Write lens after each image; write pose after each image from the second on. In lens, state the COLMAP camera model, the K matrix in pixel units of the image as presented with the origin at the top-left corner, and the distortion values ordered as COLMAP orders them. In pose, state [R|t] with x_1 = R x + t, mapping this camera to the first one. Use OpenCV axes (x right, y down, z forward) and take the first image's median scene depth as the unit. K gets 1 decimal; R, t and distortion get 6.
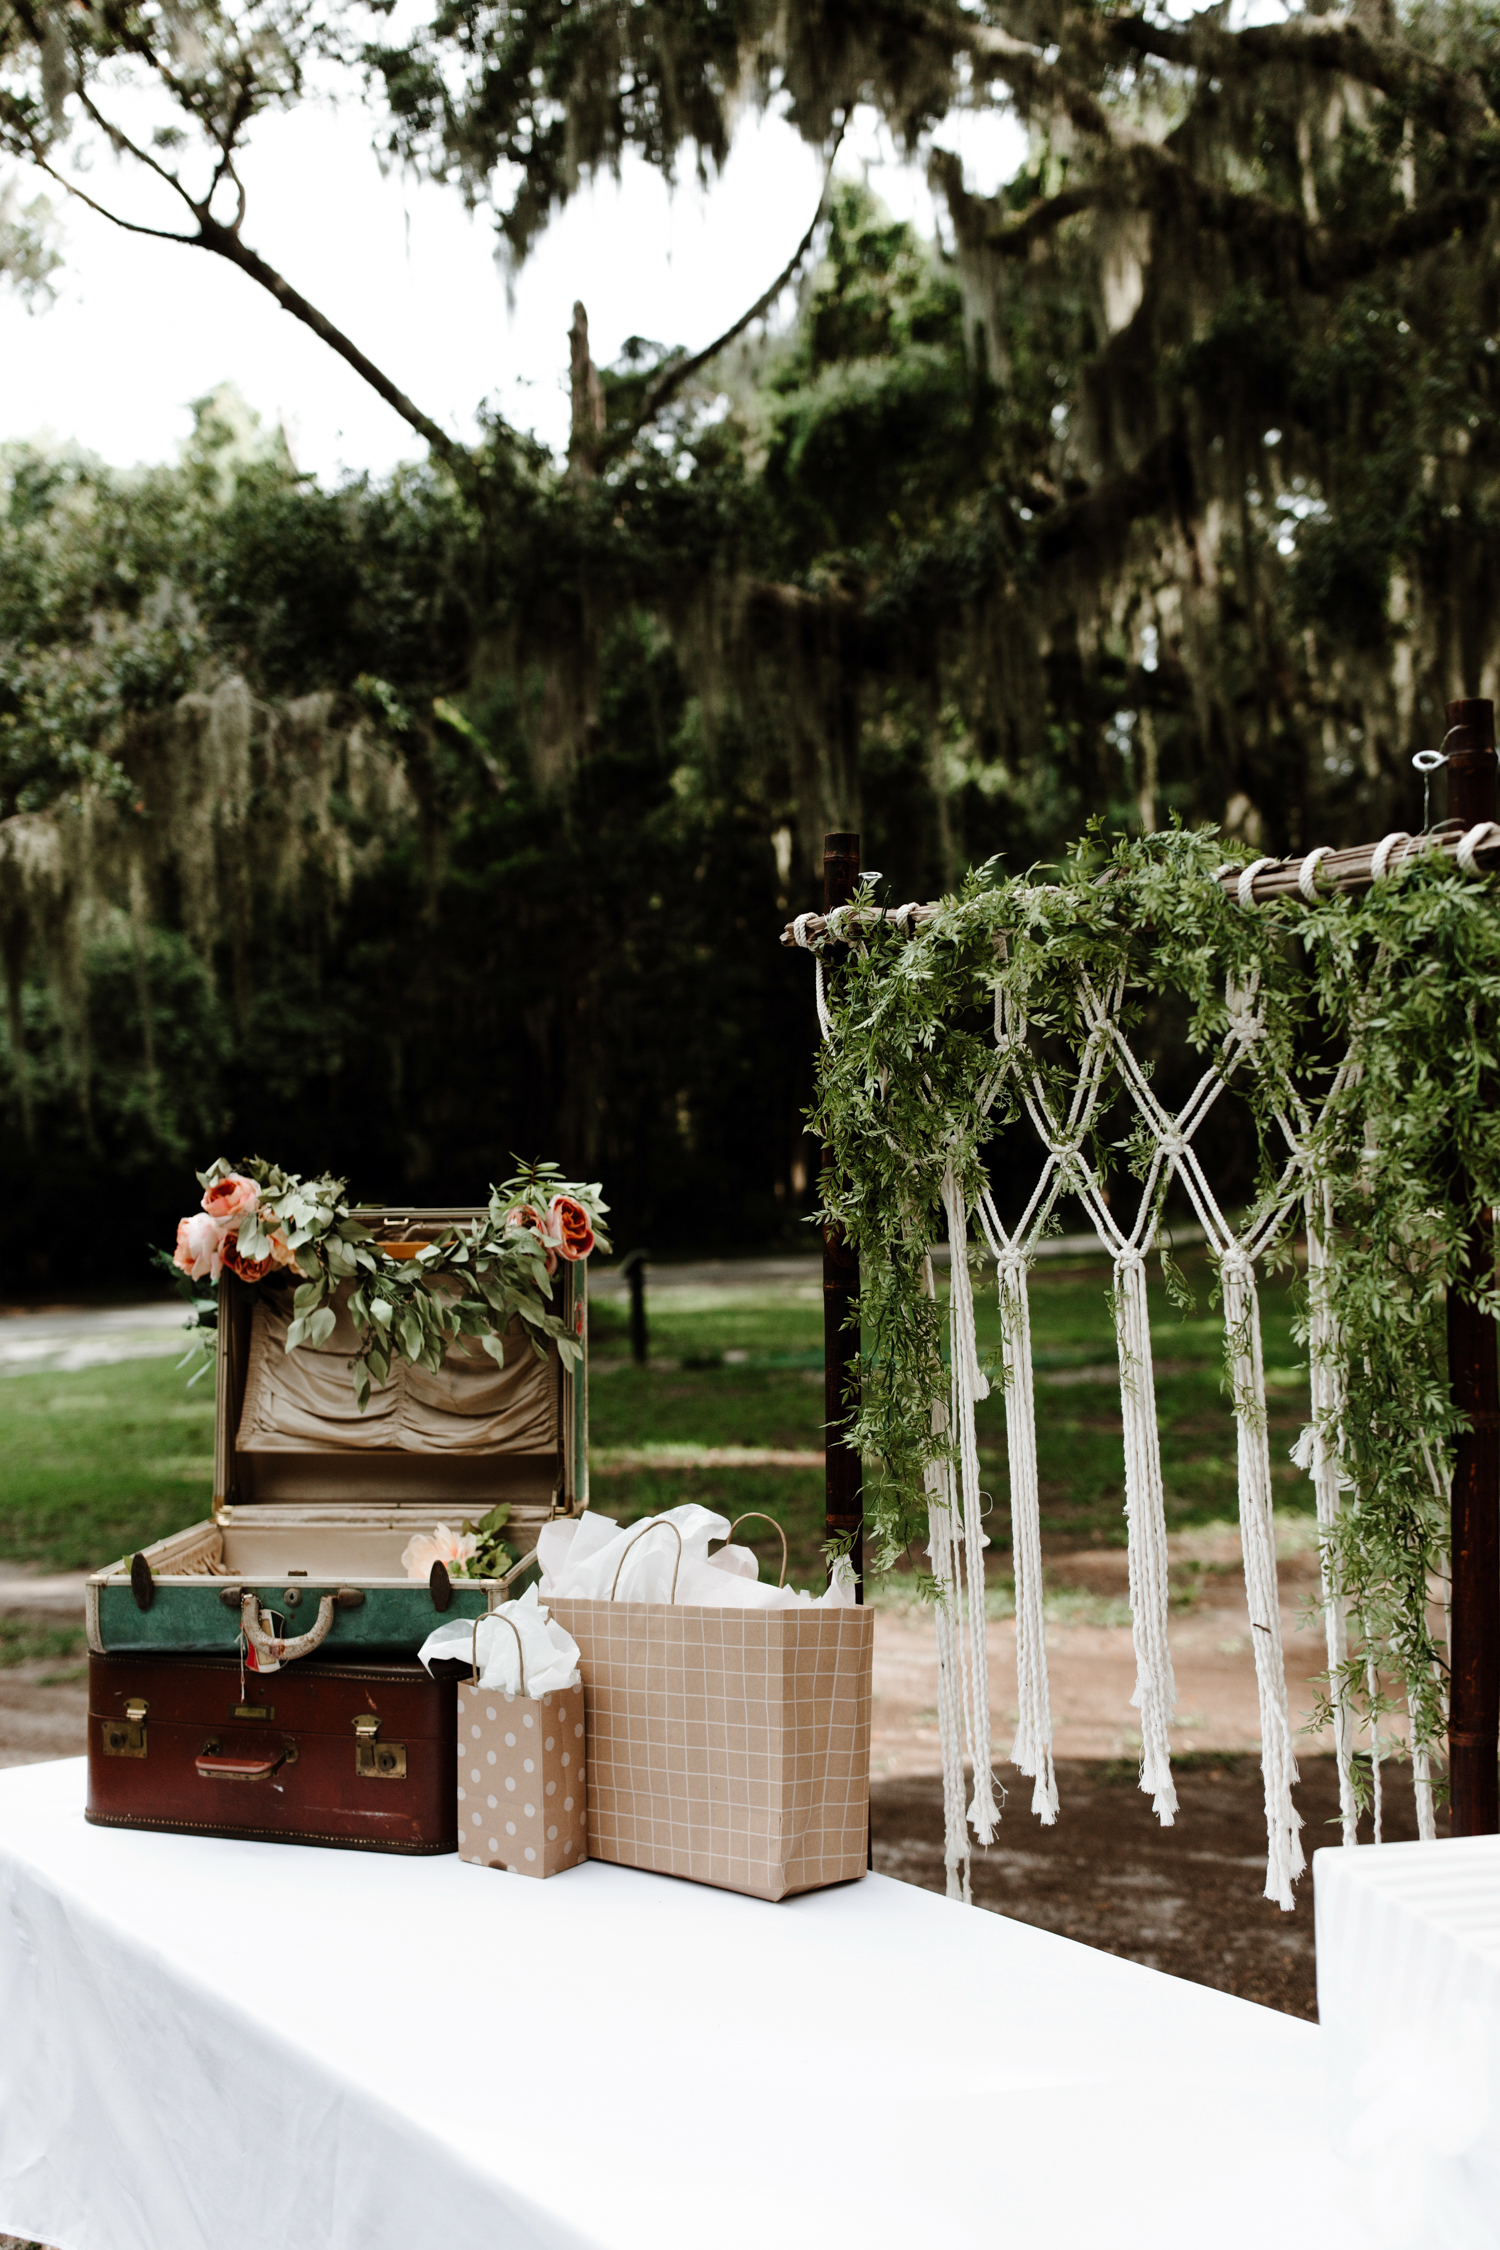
lens RADIAL K [[2149.2, 0, 750.0], [0, 2149.2, 1125.0], [0, 0, 1]] dist [0.014022, -0.043377]
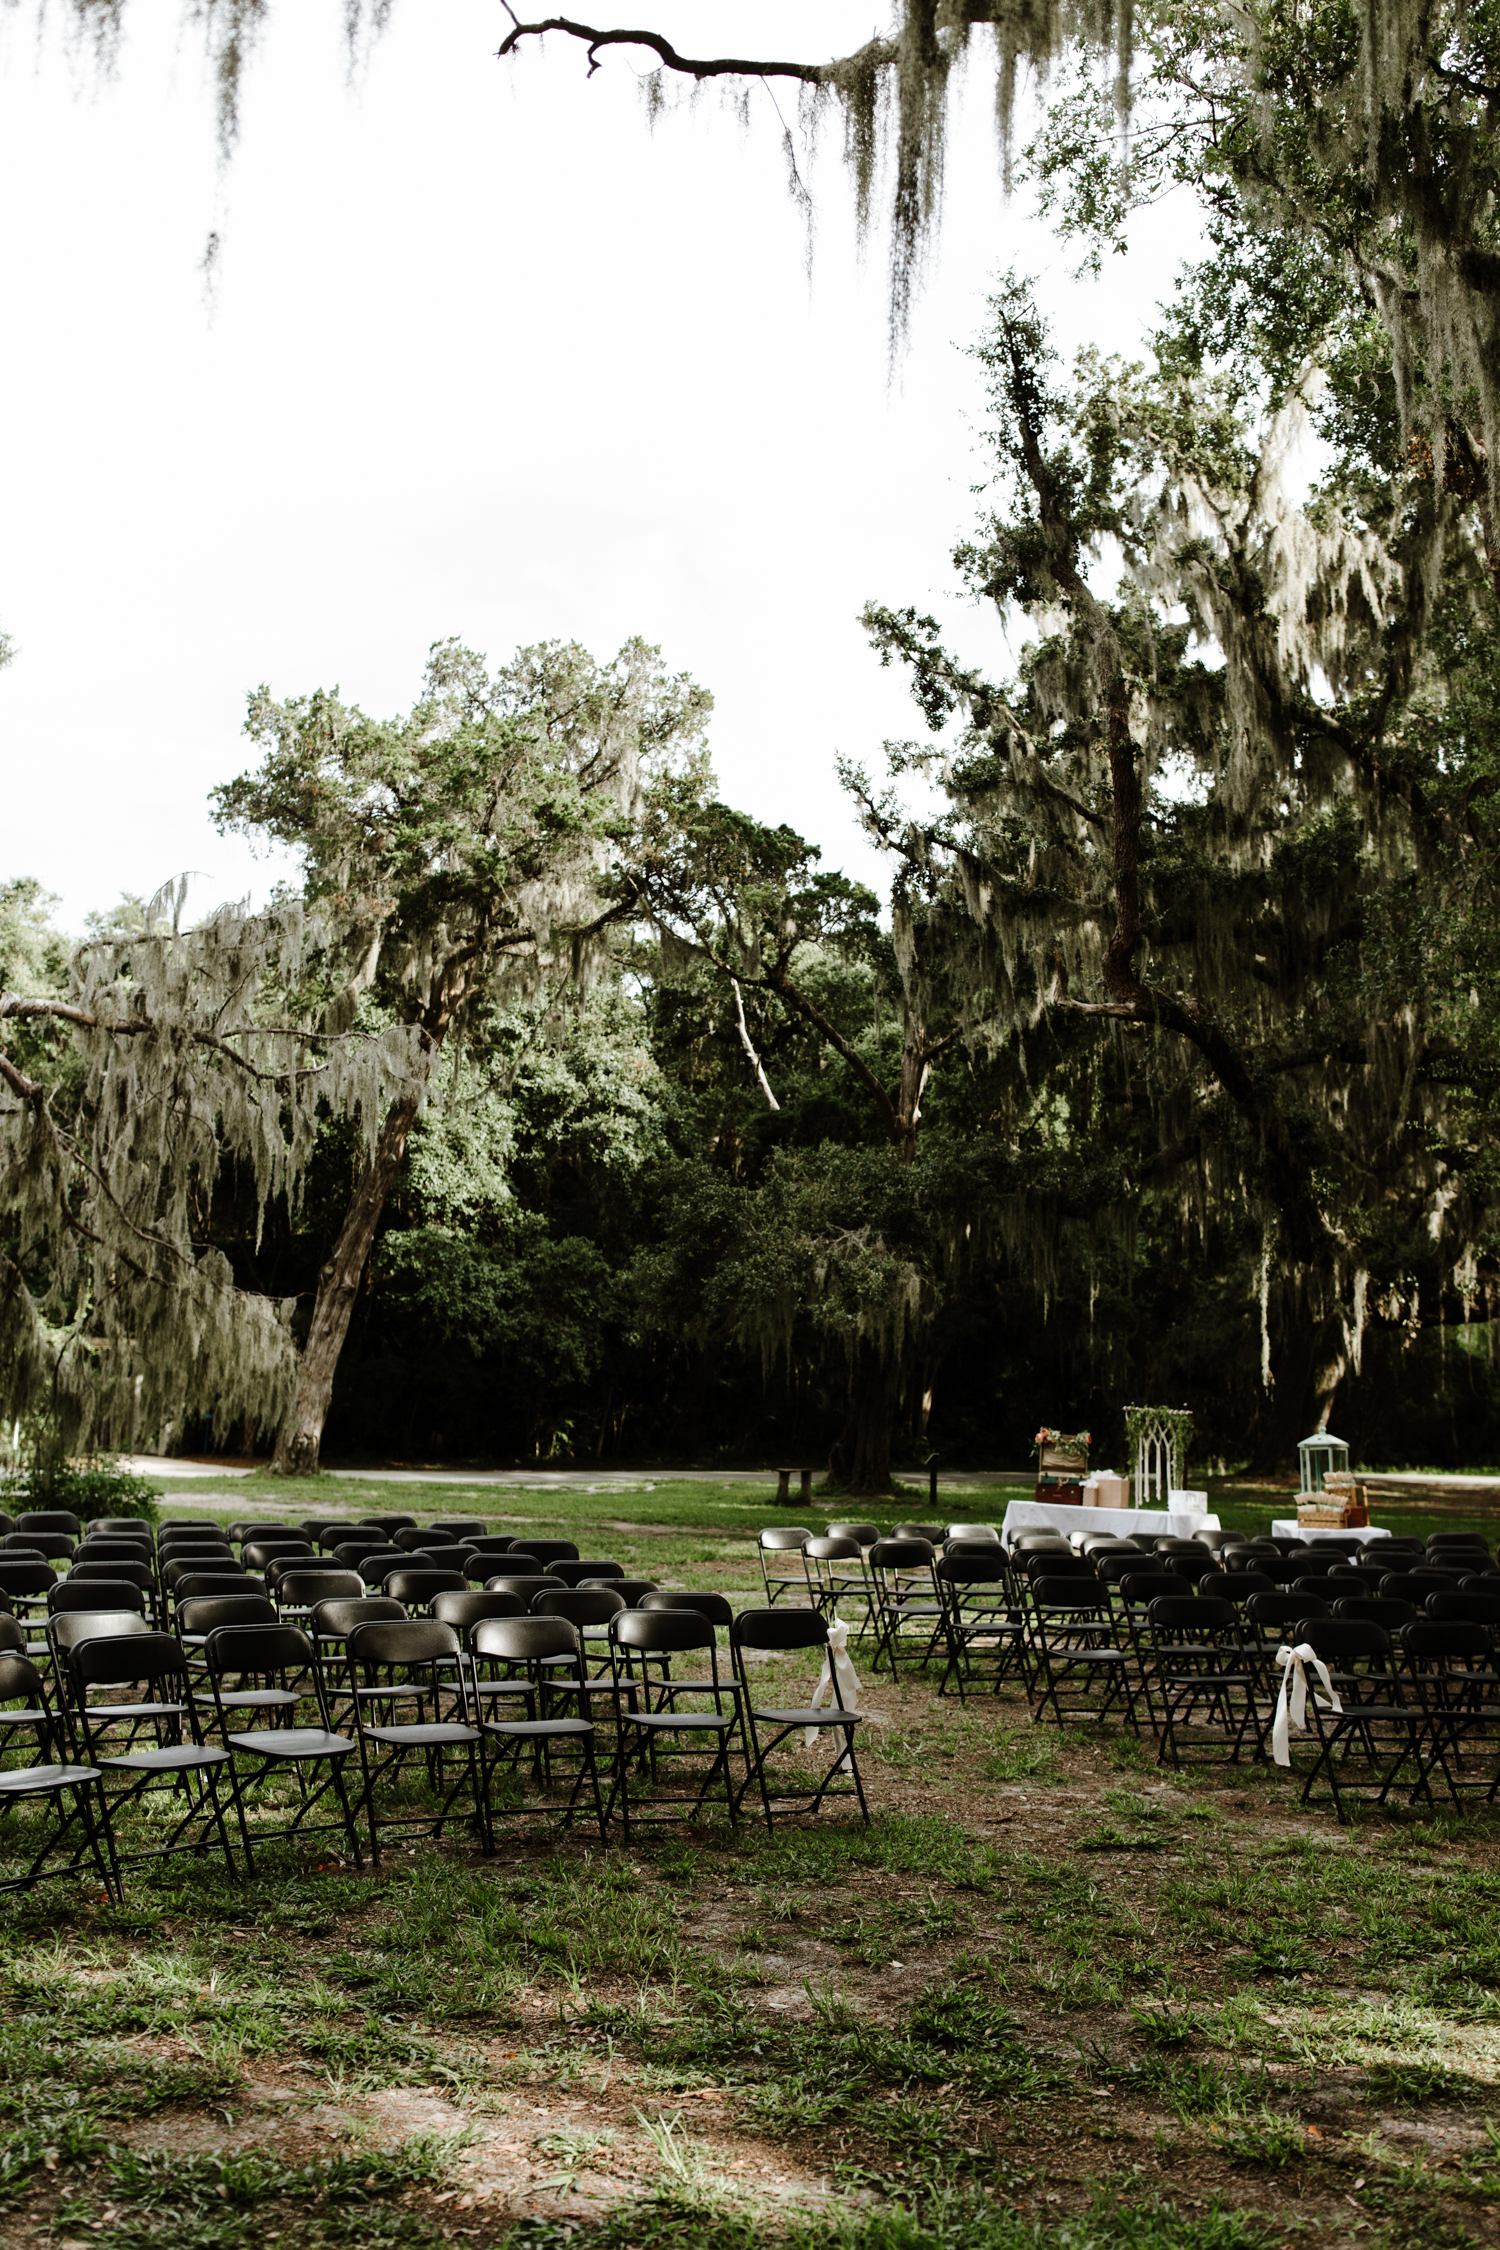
lens RADIAL K [[2149.2, 0, 750.0], [0, 2149.2, 1125.0], [0, 0, 1]] dist [0.014022, -0.043377]
pose [[0.997144, 0.066080, -0.036560, -1.110812], [-0.069515, 0.992306, -0.102450, -0.201035], [0.029508, 0.104699, 0.994066, -7.015355]]
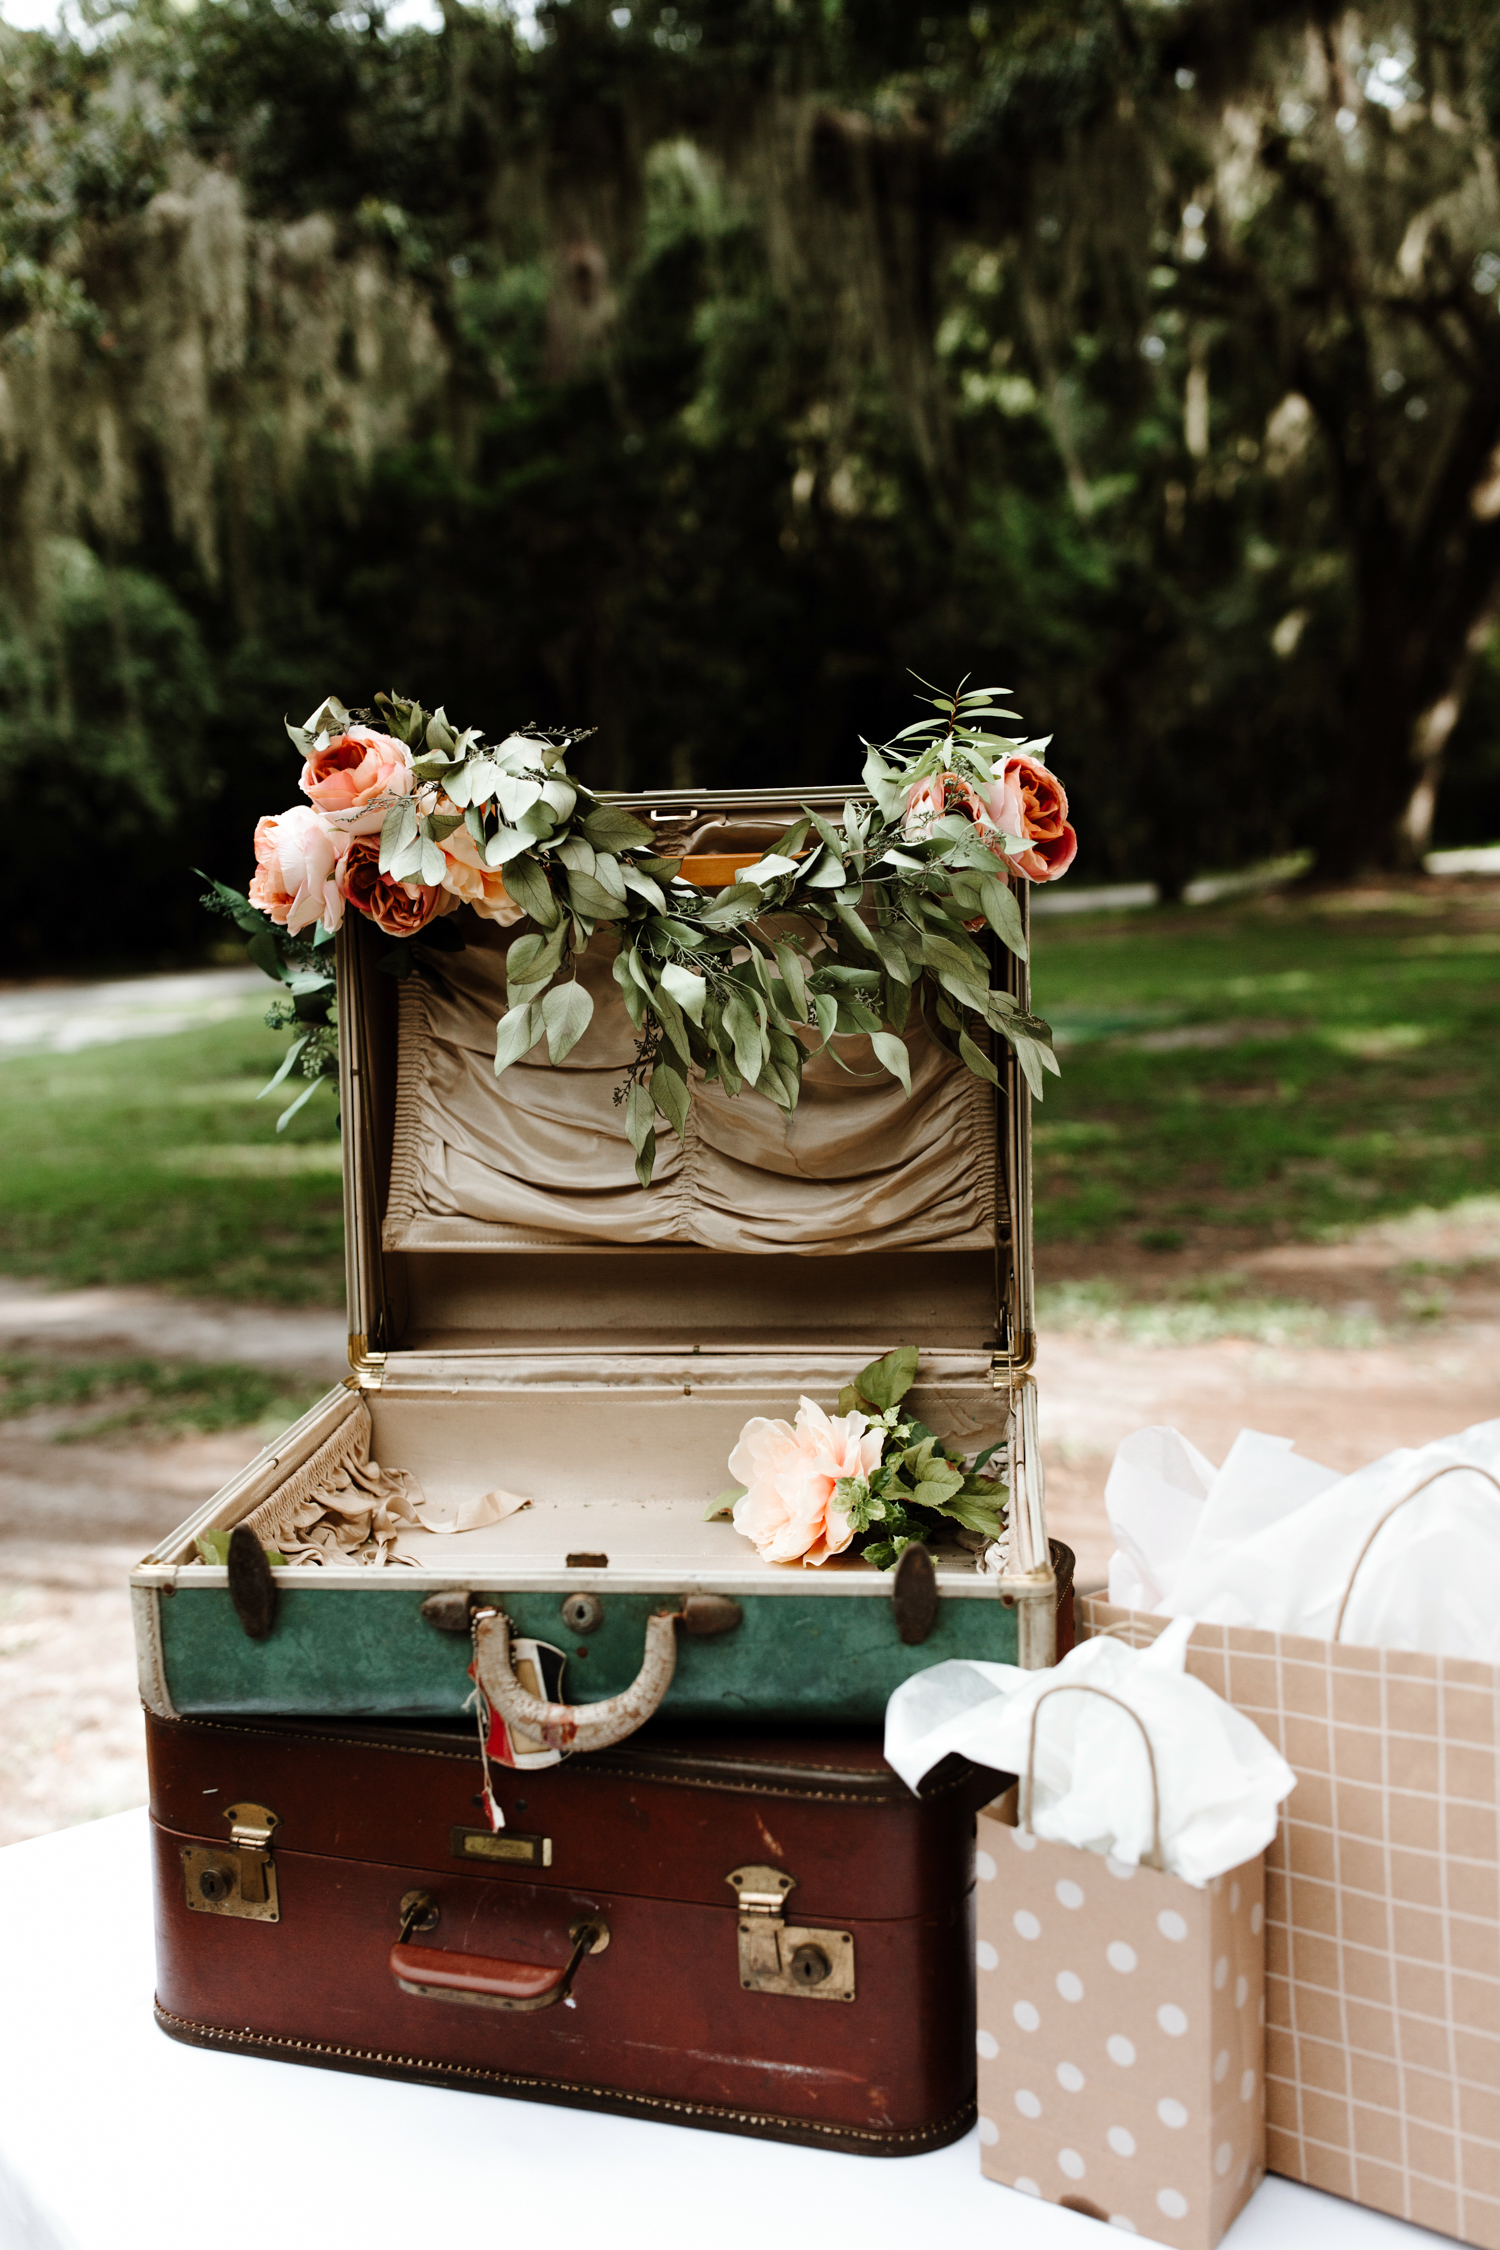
lens RADIAL K [[2149.2, 0, 750.0], [0, 2149.2, 1125.0], [0, 0, 1]] dist [0.014022, -0.043377]
pose [[0.999847, -0.017327, 0.002575, -0.150859], [0.016712, 0.987589, 0.156168, 0.038508], [-0.005249, -0.156101, 0.987727, 0.480933]]
